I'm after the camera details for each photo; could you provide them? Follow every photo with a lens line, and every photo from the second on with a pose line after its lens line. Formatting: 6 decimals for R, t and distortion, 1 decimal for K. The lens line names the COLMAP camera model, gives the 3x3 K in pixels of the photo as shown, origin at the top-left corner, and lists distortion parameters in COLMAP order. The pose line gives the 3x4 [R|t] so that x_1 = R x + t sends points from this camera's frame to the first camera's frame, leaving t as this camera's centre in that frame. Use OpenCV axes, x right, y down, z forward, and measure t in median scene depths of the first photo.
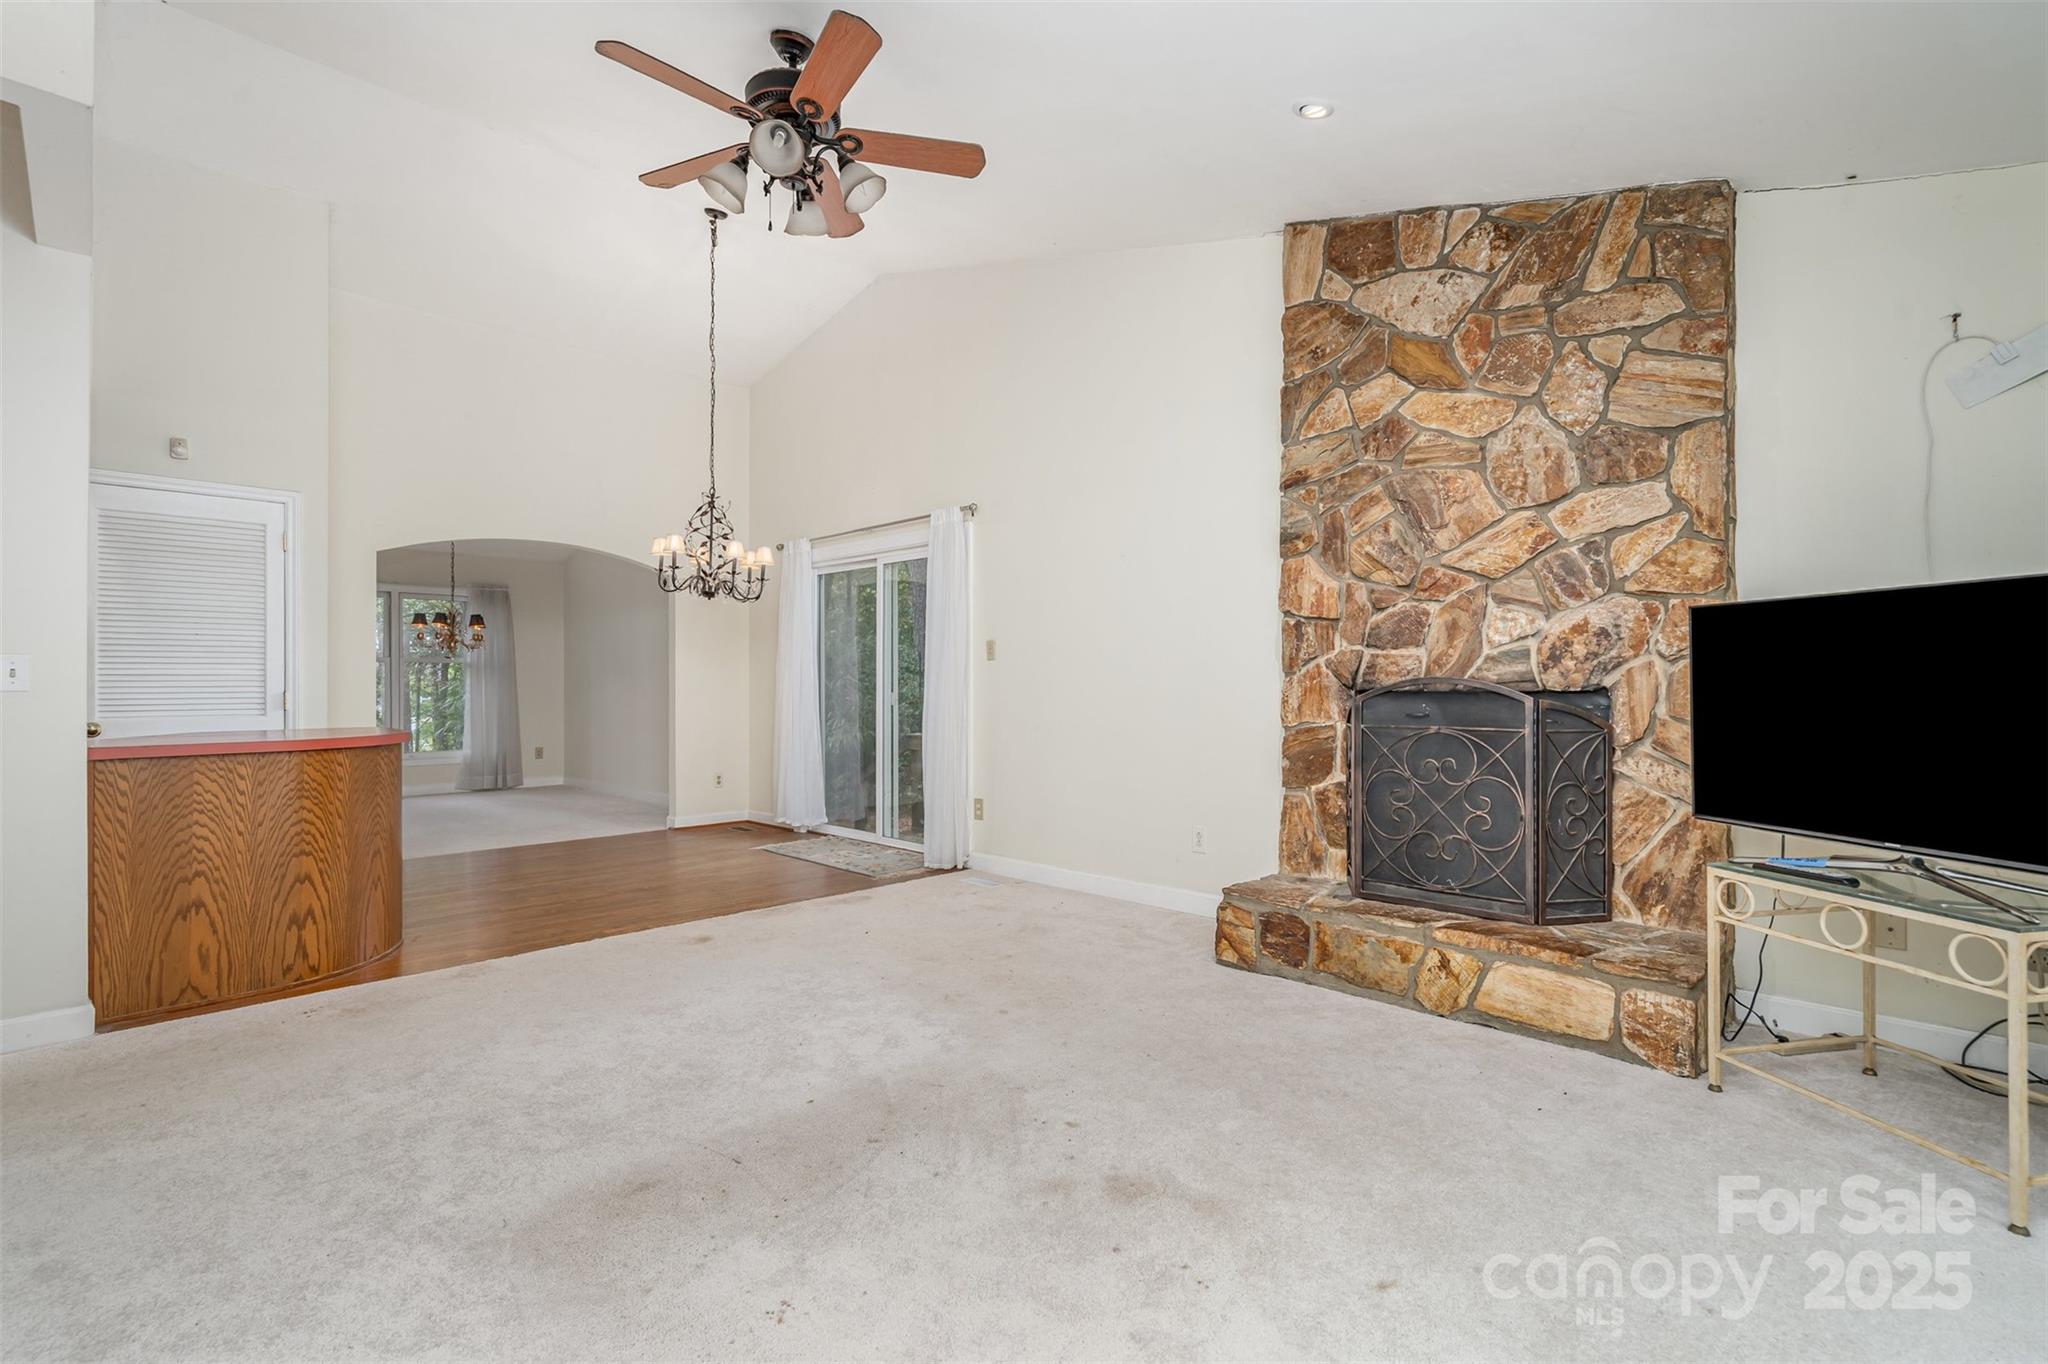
lens RADIAL K [[937.3, 0, 1022.6], [0, 937.3, 679.5], [0, 0, 1]] dist [-0.002959, 0.008447]
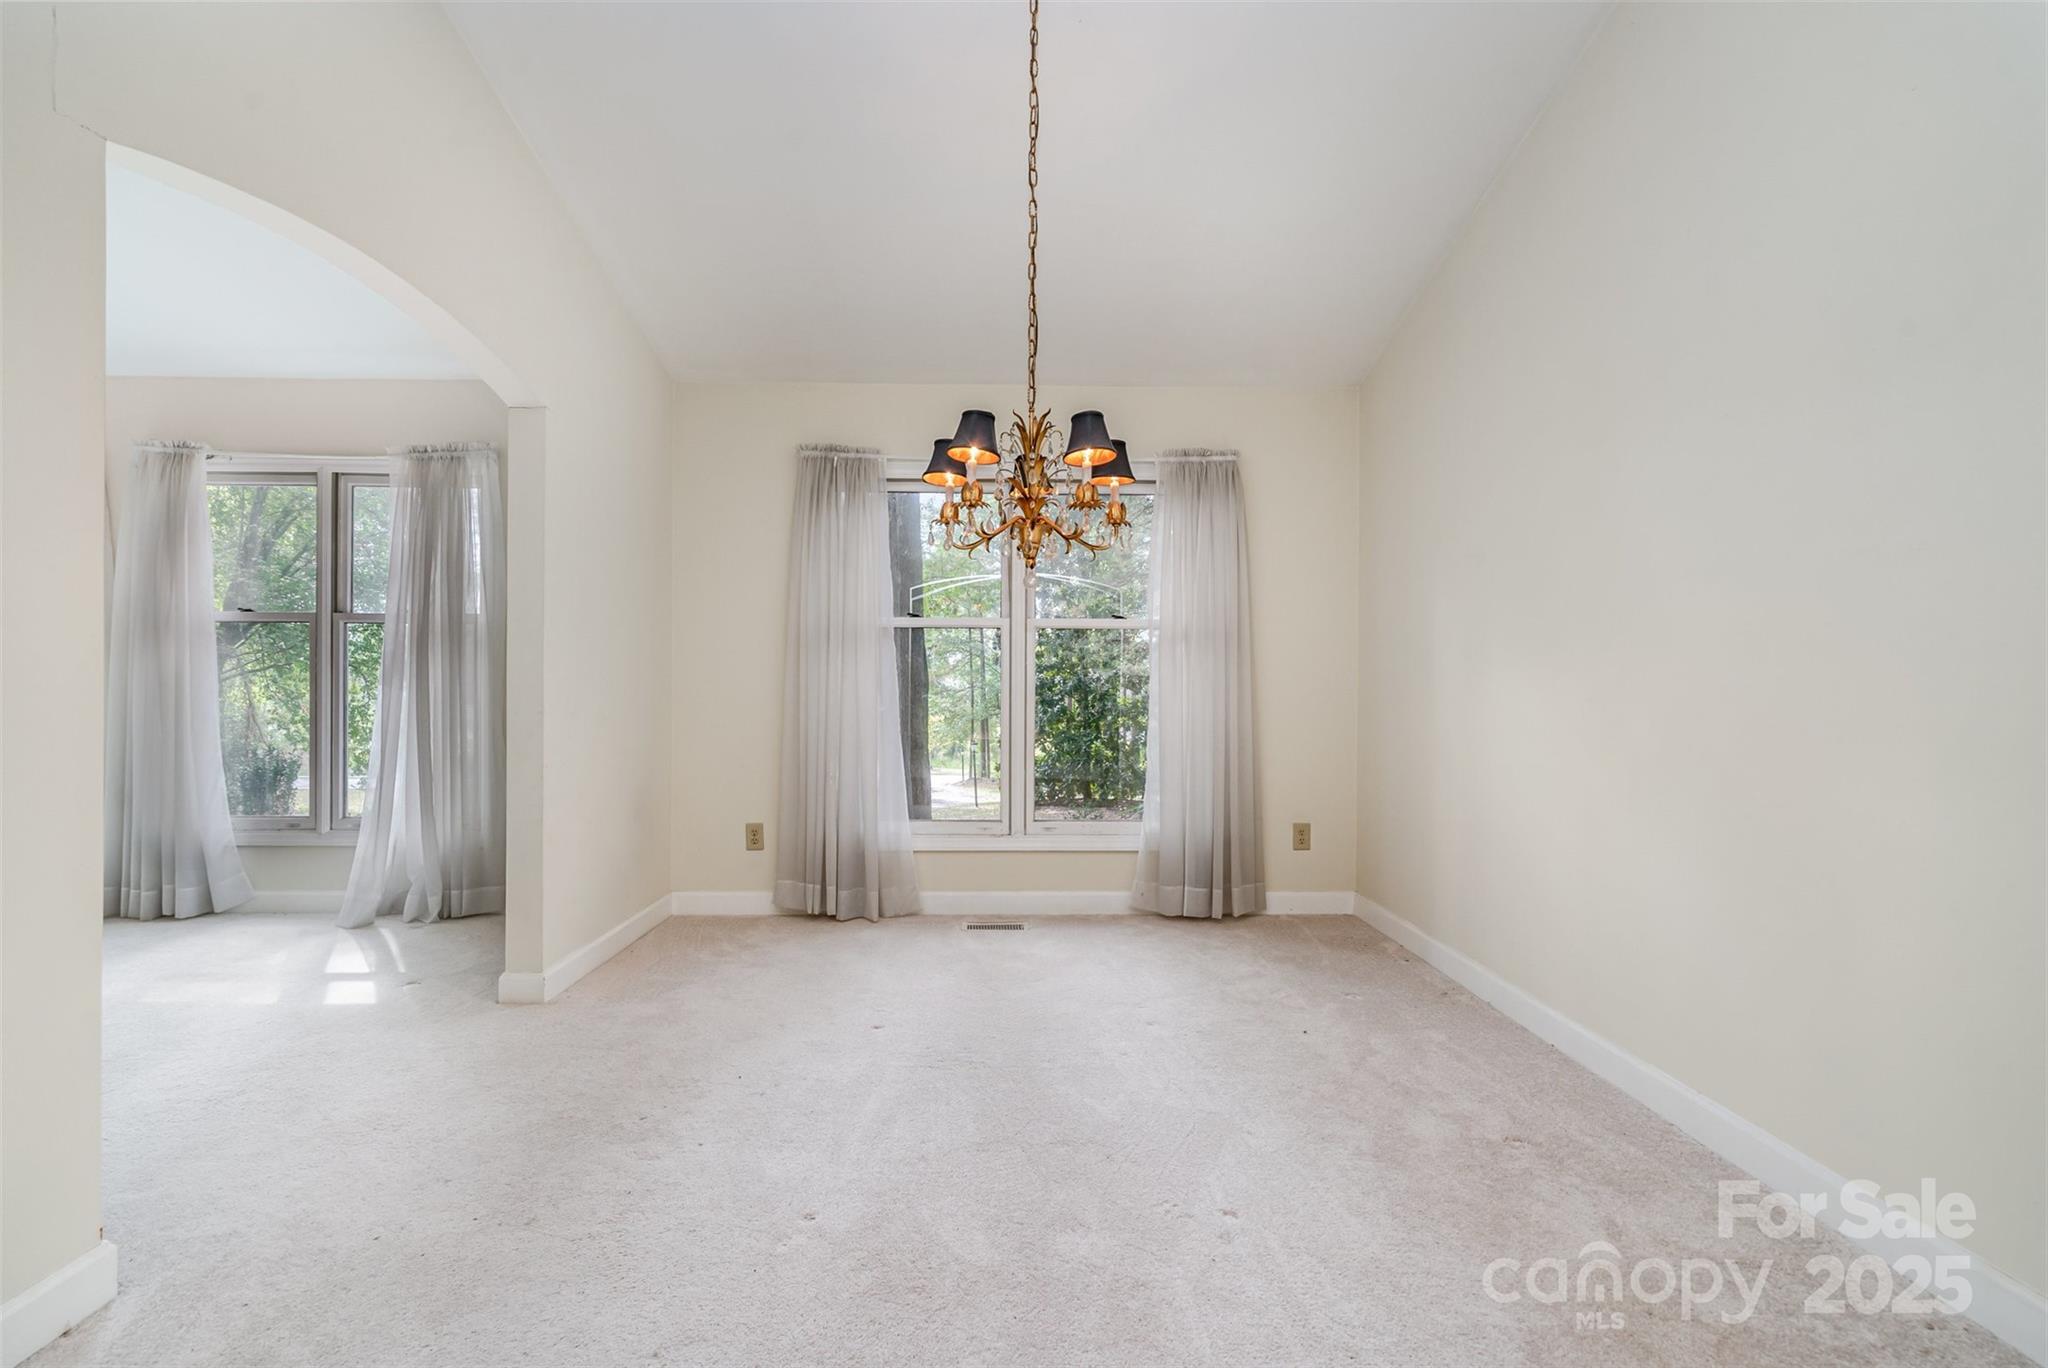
lens RADIAL K [[937.3, 0, 1022.6], [0, 937.3, 681.5], [0, 0, 1]] dist [-0.002959, 0.008447]
pose [[0.719100, -0.001288, -0.694906, -0.398879], [0.001382, 0.999999, -0.000424, 0.010283], [0.694906, -0.000655, 0.719101, 0.775836]]
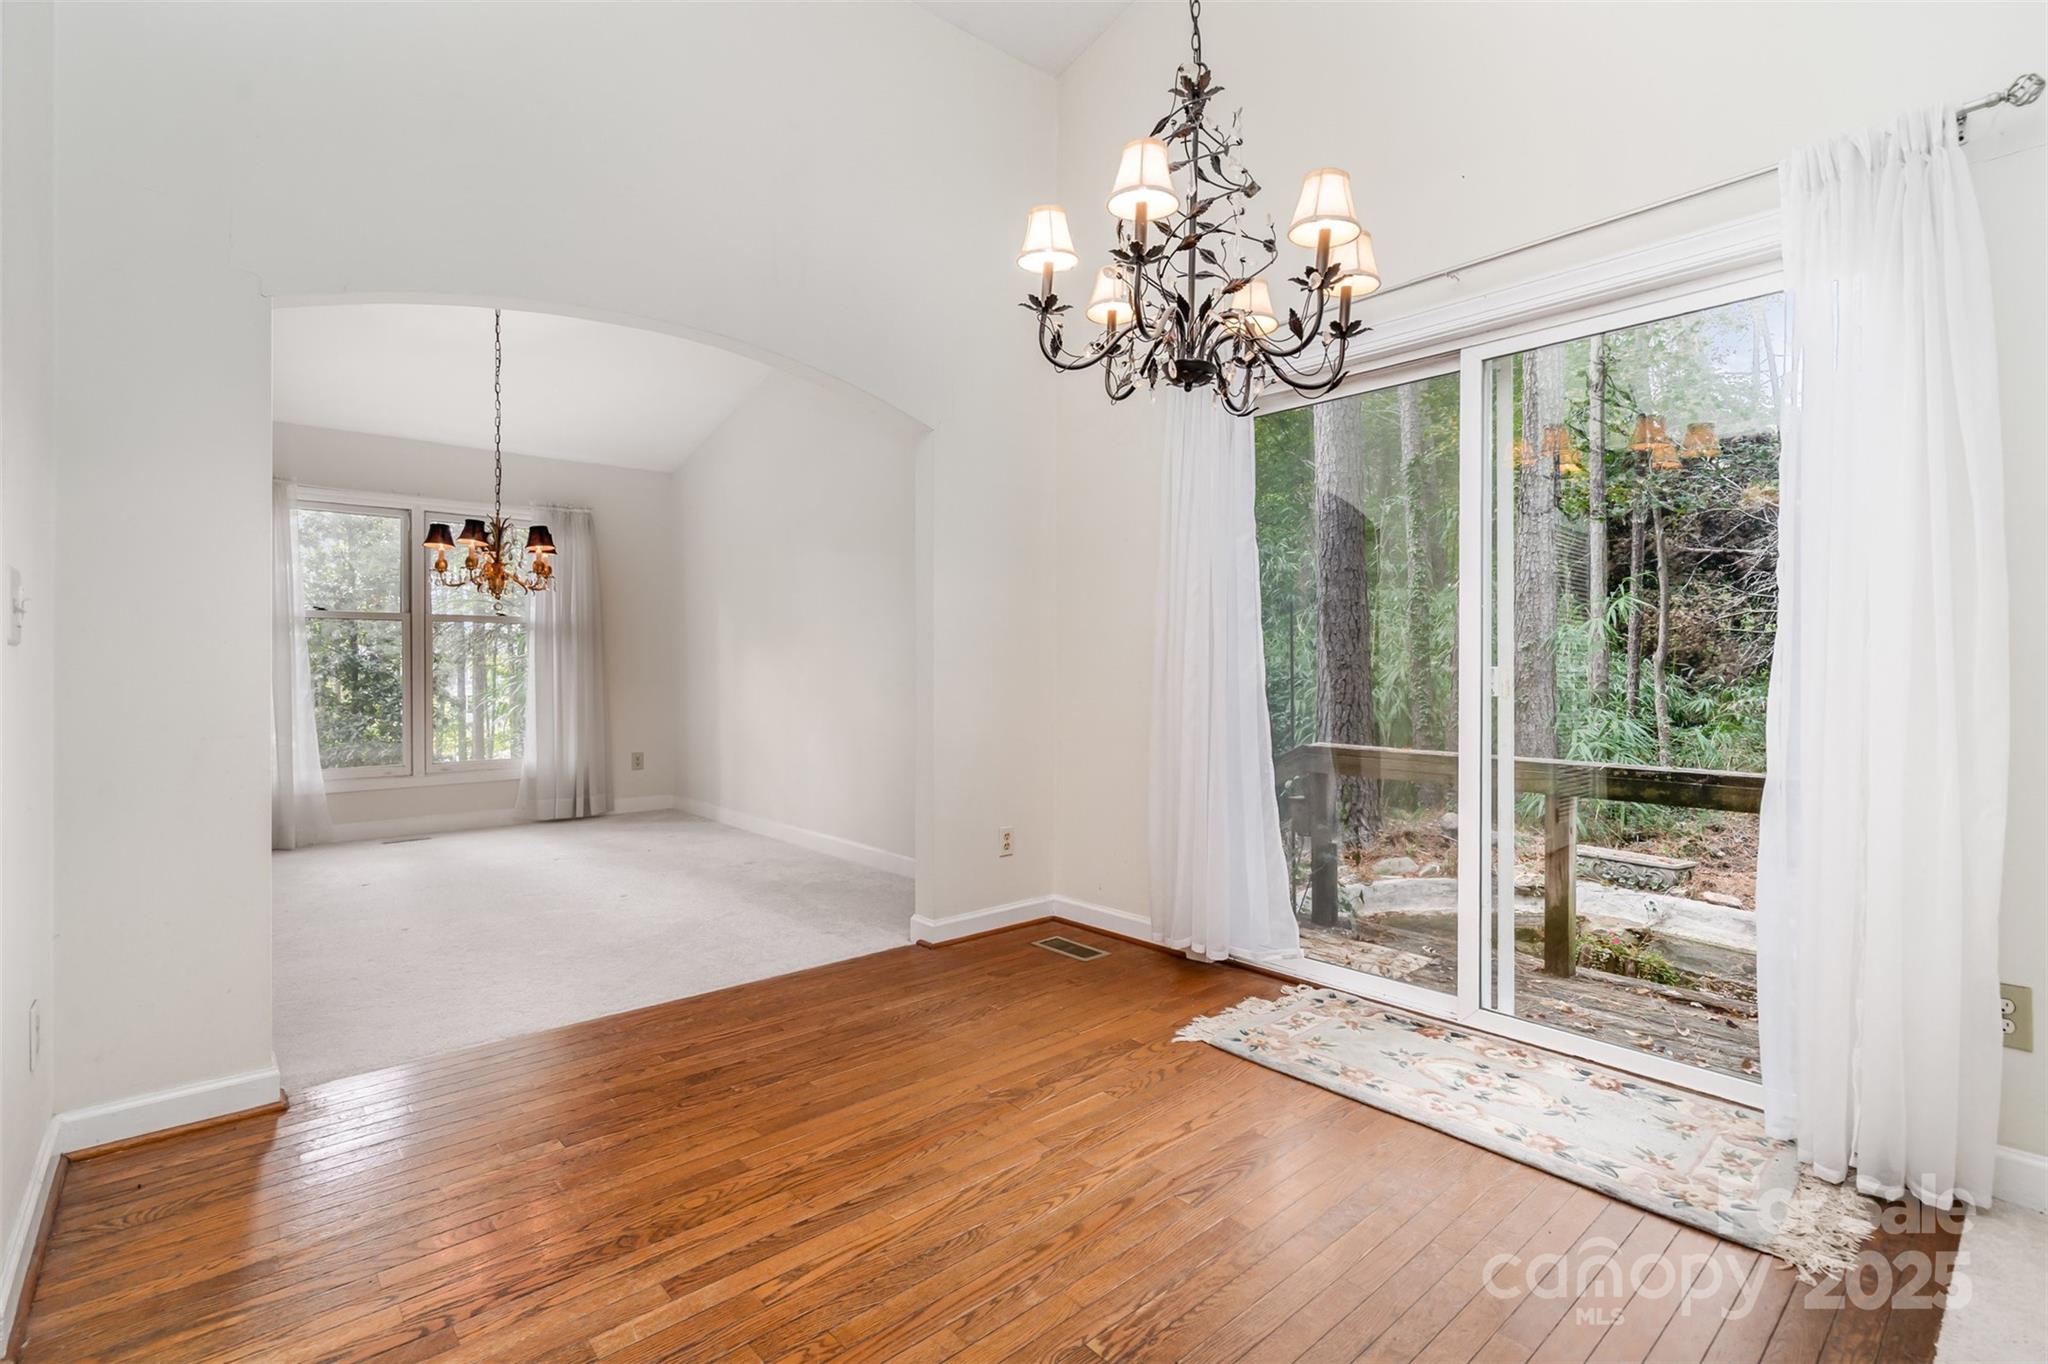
lens RADIAL K [[937.3, 0, 1022.6], [0, 937.3, 679.5], [0, 0, 1]] dist [-0.002959, 0.008447]
pose [[0.998292, 0.000228, -0.058415, -0.266865], [0.001085, 0.999747, 0.022451, 0.008852], [0.058405, -0.022476, 0.998040, 0.465034]]
